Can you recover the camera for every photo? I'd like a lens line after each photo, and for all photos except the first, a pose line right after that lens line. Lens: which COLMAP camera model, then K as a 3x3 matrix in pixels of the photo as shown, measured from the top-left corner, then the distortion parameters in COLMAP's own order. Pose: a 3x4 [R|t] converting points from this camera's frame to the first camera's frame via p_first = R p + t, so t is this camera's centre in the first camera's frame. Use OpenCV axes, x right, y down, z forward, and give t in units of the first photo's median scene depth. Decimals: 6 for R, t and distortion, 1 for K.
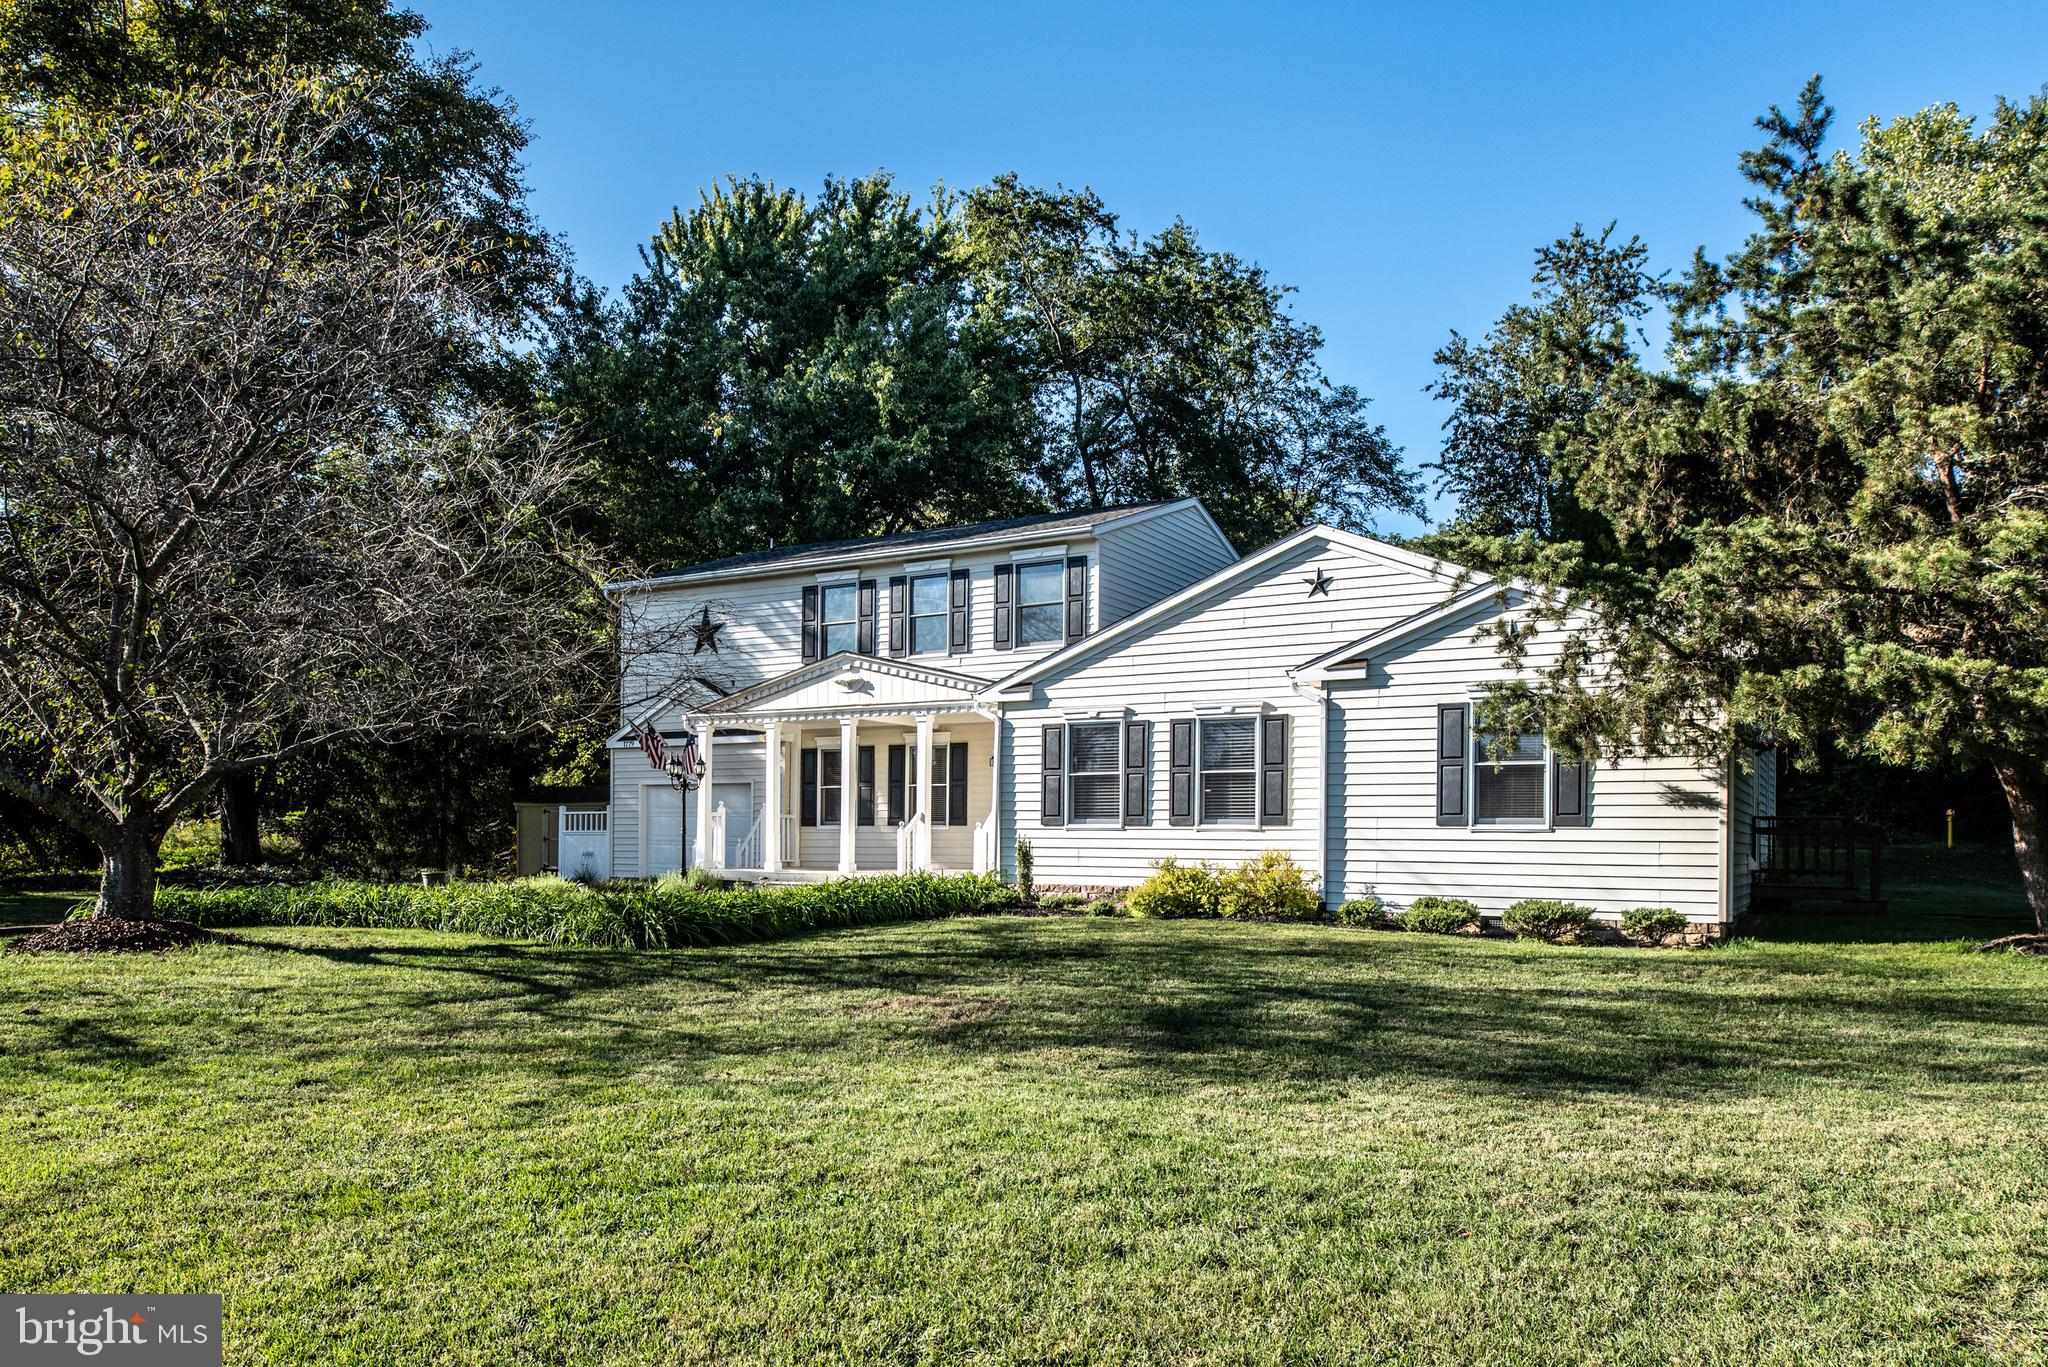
lens RADIAL K [[1417.7, 0, 1029.2], [0, 1417.7, 819.9], [0, 0, 1]] dist [-0.026553, -0.002726]
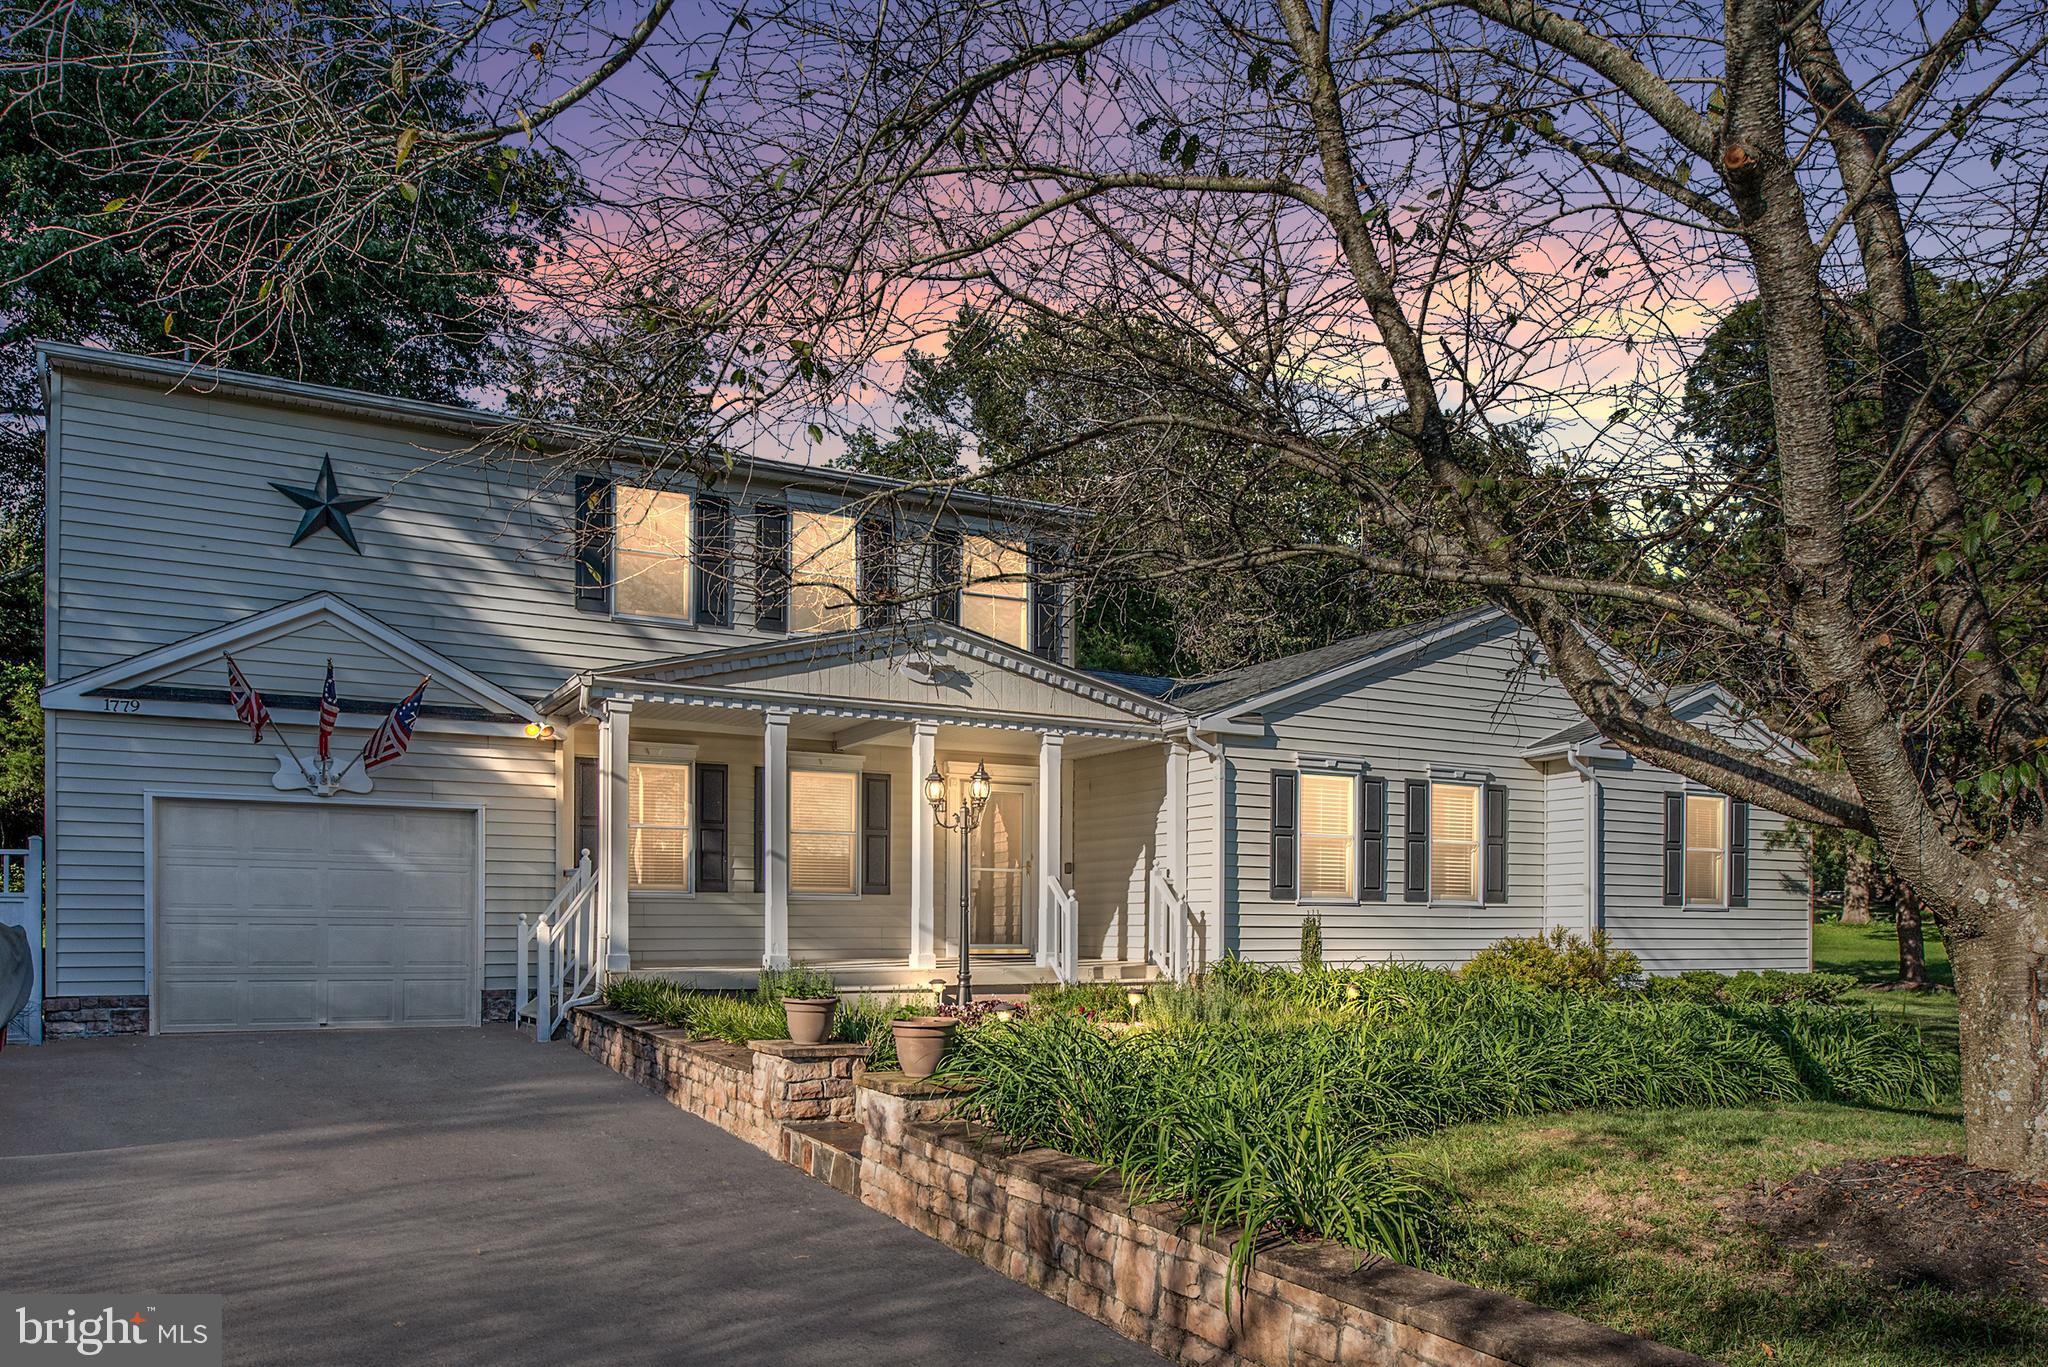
lens RADIAL K [[1433.3, 0, 1023.6], [0, 1433.3, 929.5], [0, 0, 1]] dist [-0.025586, 0.000120]
pose [[0.509658, -0.008020, 0.860340, -0.806010], [-0.013835, 0.999751, 0.017516, 0.009714], [-0.860266, -0.020830, 0.509420, 0.780267]]
